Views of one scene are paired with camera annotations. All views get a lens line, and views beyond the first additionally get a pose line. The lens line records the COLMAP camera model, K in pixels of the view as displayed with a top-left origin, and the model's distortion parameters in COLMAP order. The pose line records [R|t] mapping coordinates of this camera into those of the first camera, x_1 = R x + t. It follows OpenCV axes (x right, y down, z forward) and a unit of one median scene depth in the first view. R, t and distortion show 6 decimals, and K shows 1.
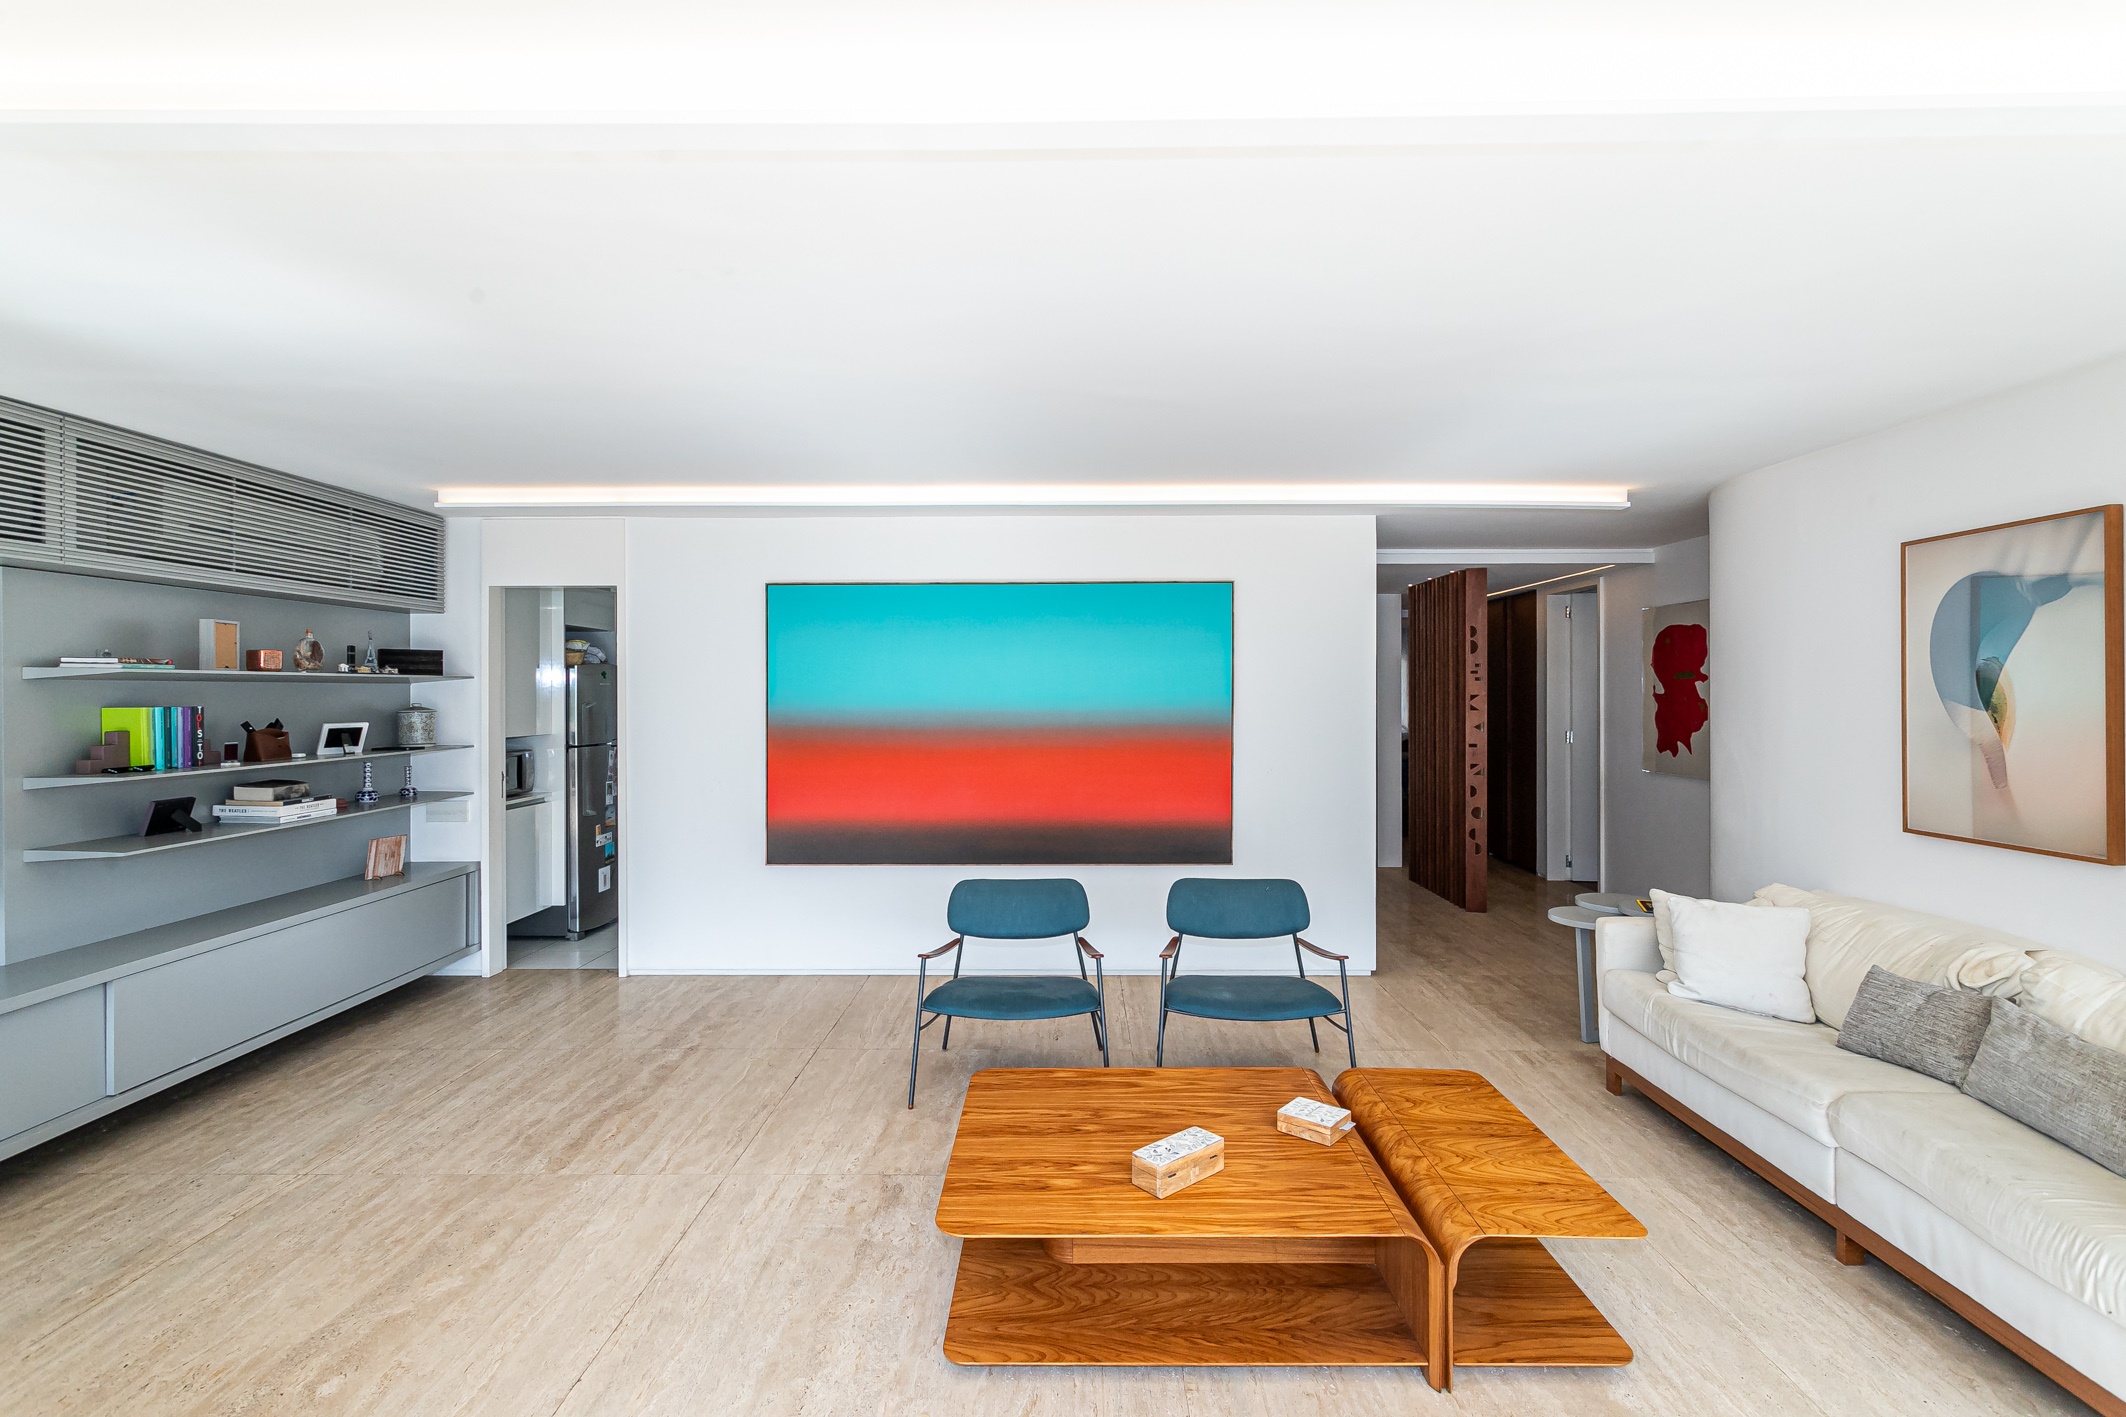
lens RADIAL K [[1009.0, 0, 1060.1], [0, 1009.0, 698.2], [0, 0, 1]] dist [0.001803, 0.000364]
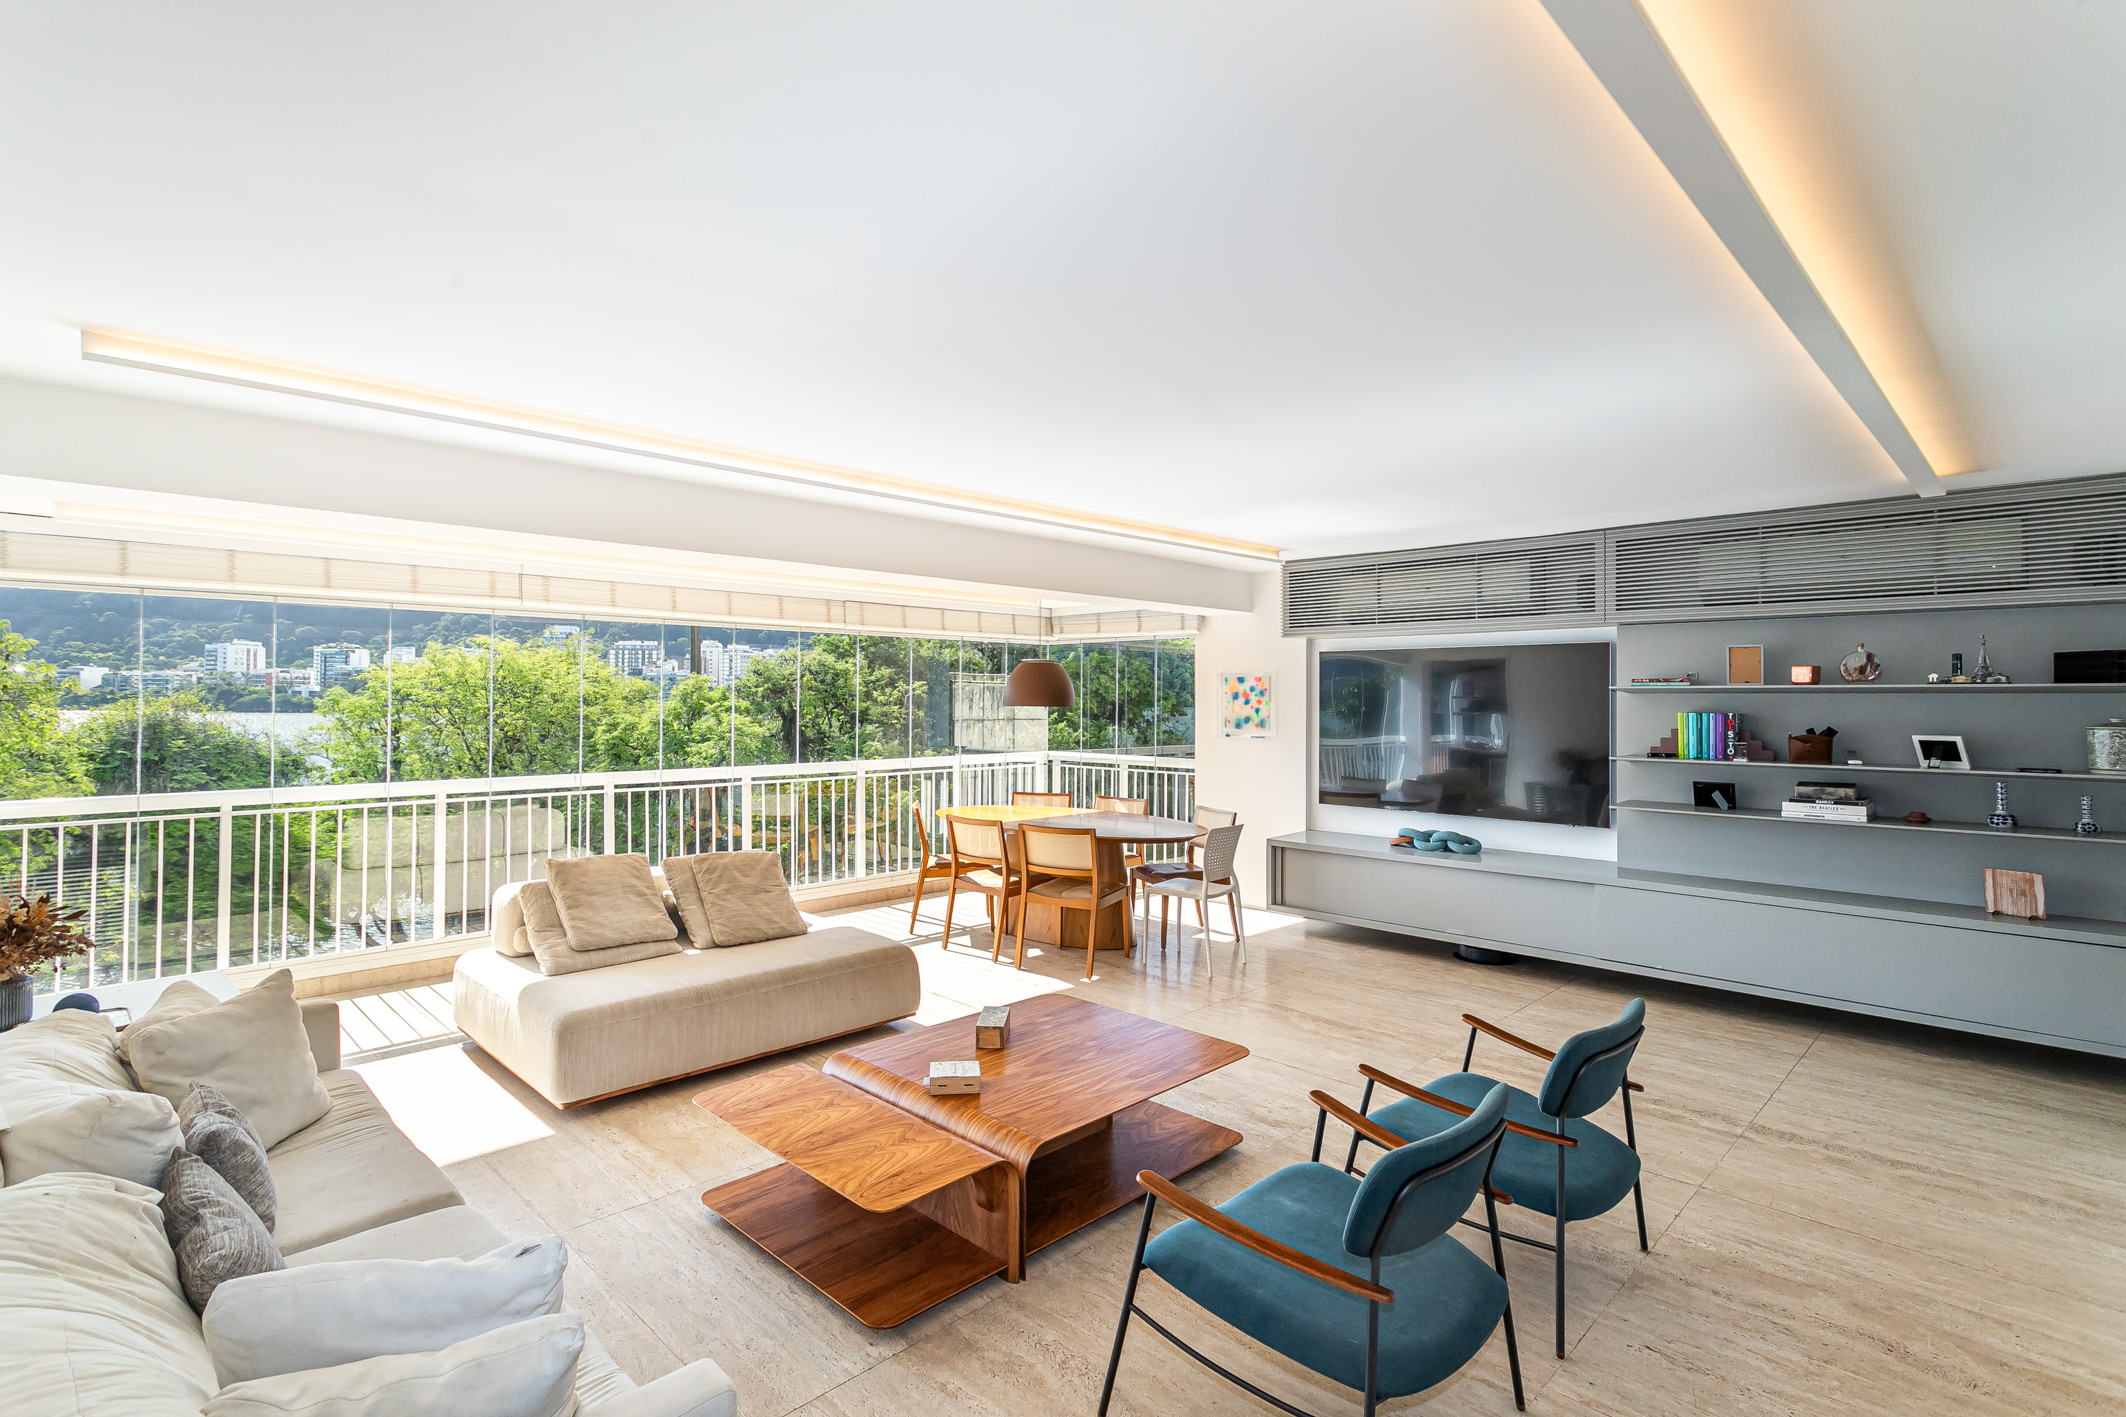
lens RADIAL K [[1029.6, 0, 1047.0], [0, 1029.6, 673.3], [0, 0, 1]] dist [0.000438, 0.000065]
pose [[-0.702660, -0.017781, -0.711304, 0.665681], [-0.006425, 0.999805, -0.018647, -0.012302], [0.711497, -0.008533, -0.702637, 1.242818]]
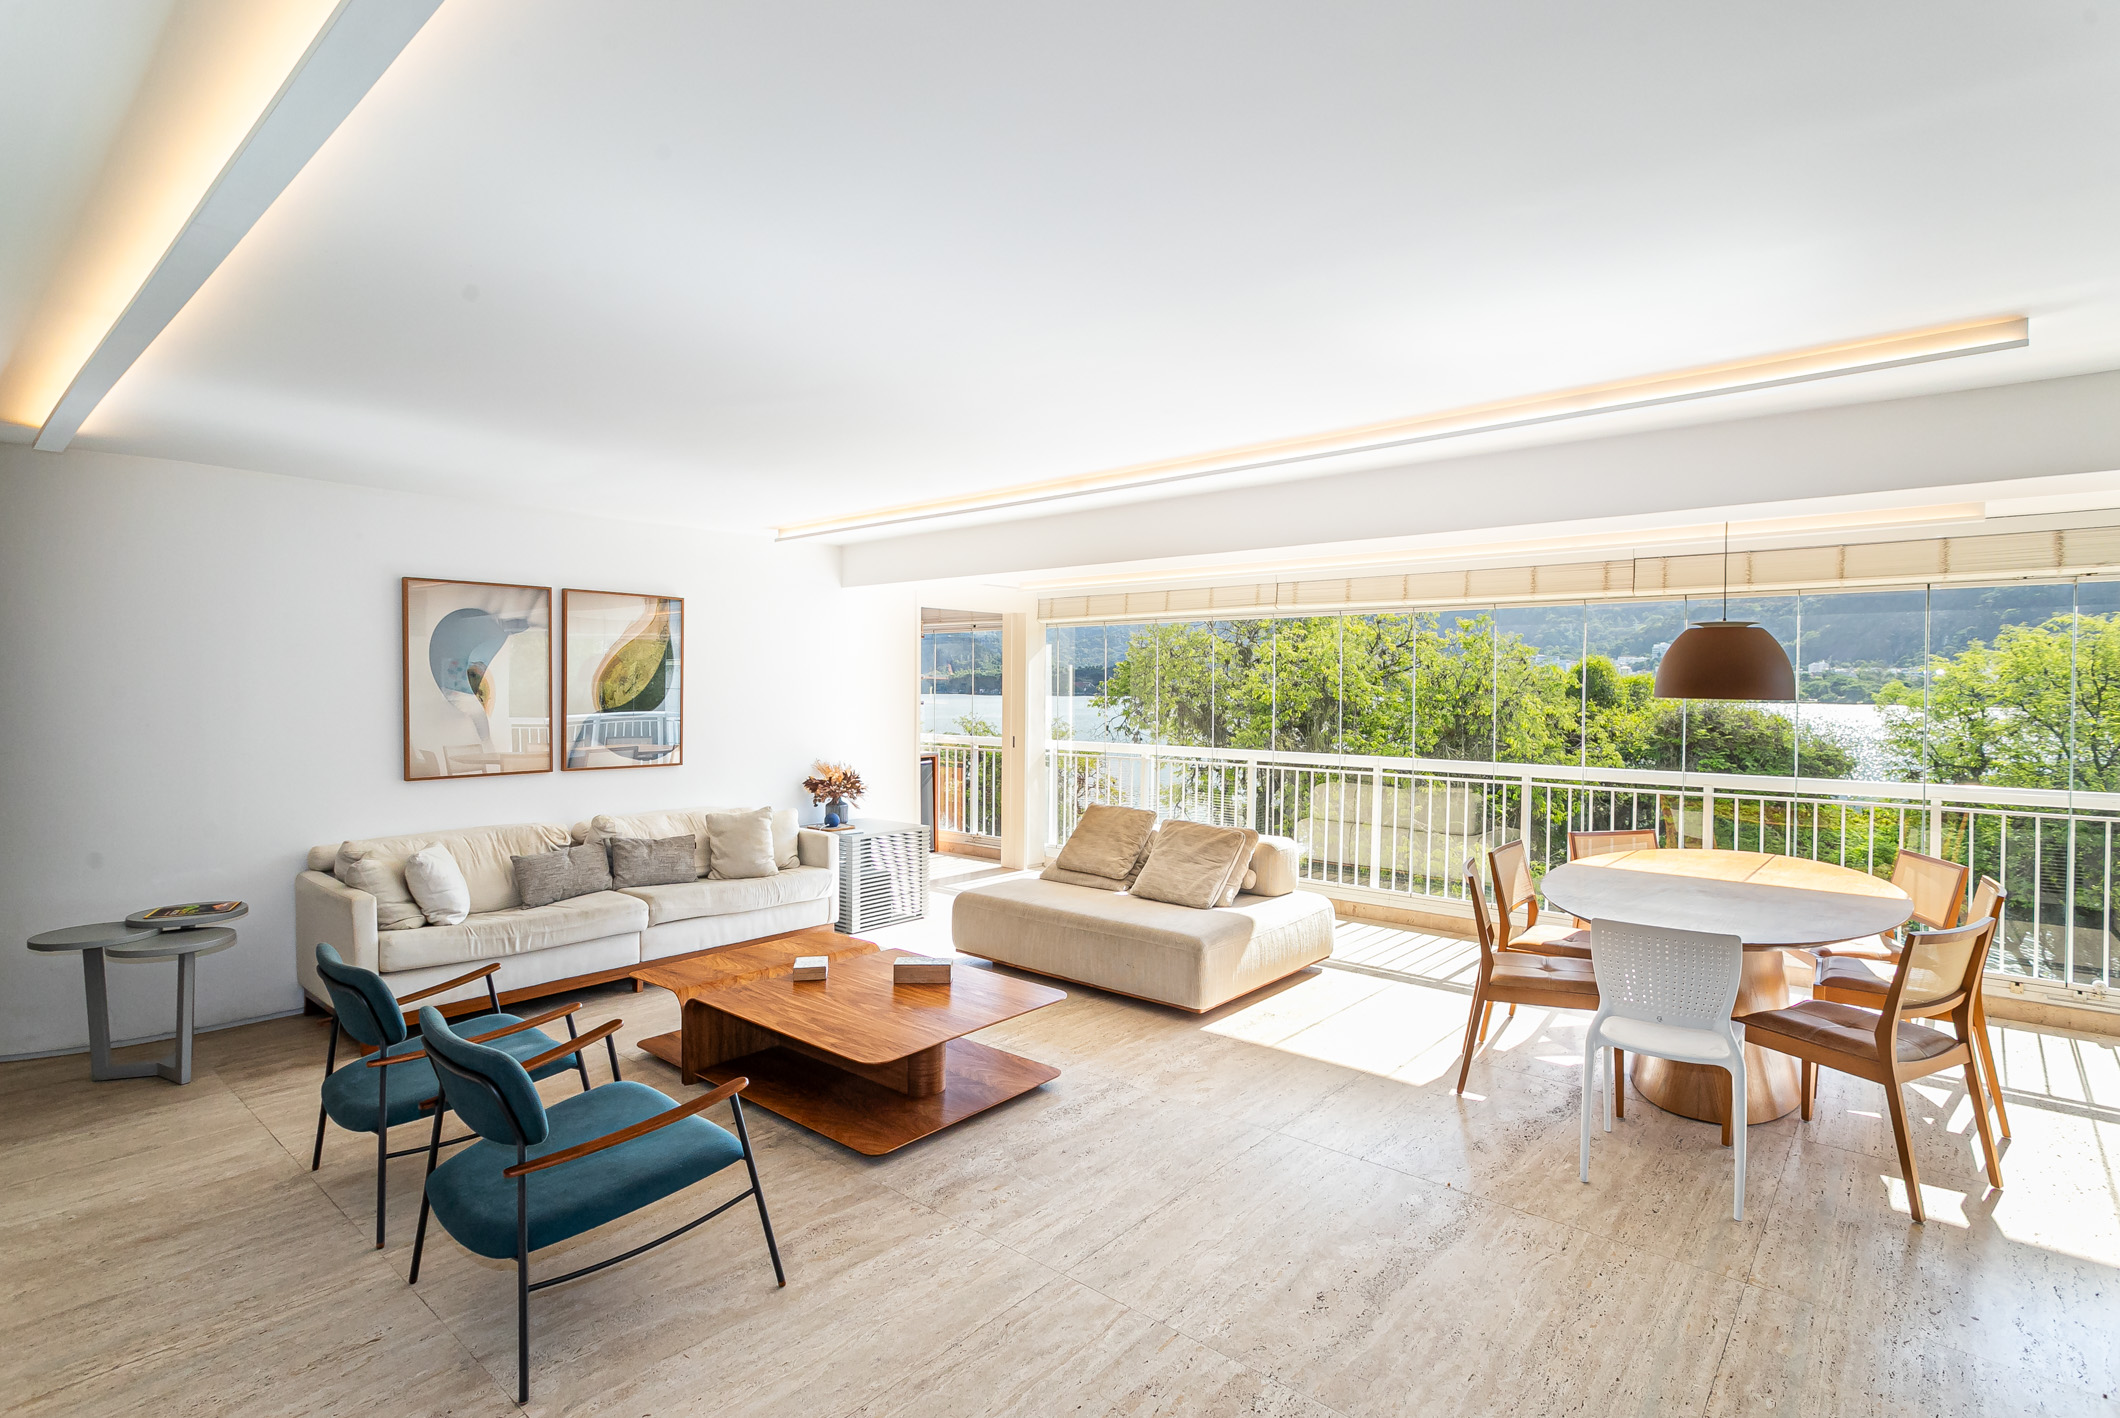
lens RADIAL K [[1017.5, 0, 1060.0], [0, 1017.5, 709.0], [0, 0, 1]] dist [-0.000494, 0.000089]
pose [[-0.764969, -0.016892, 0.643846, -0.656707], [-0.000482, 0.999671, 0.025654, -0.005123], [-0.644067, 0.019315, -0.764725, 1.253073]]
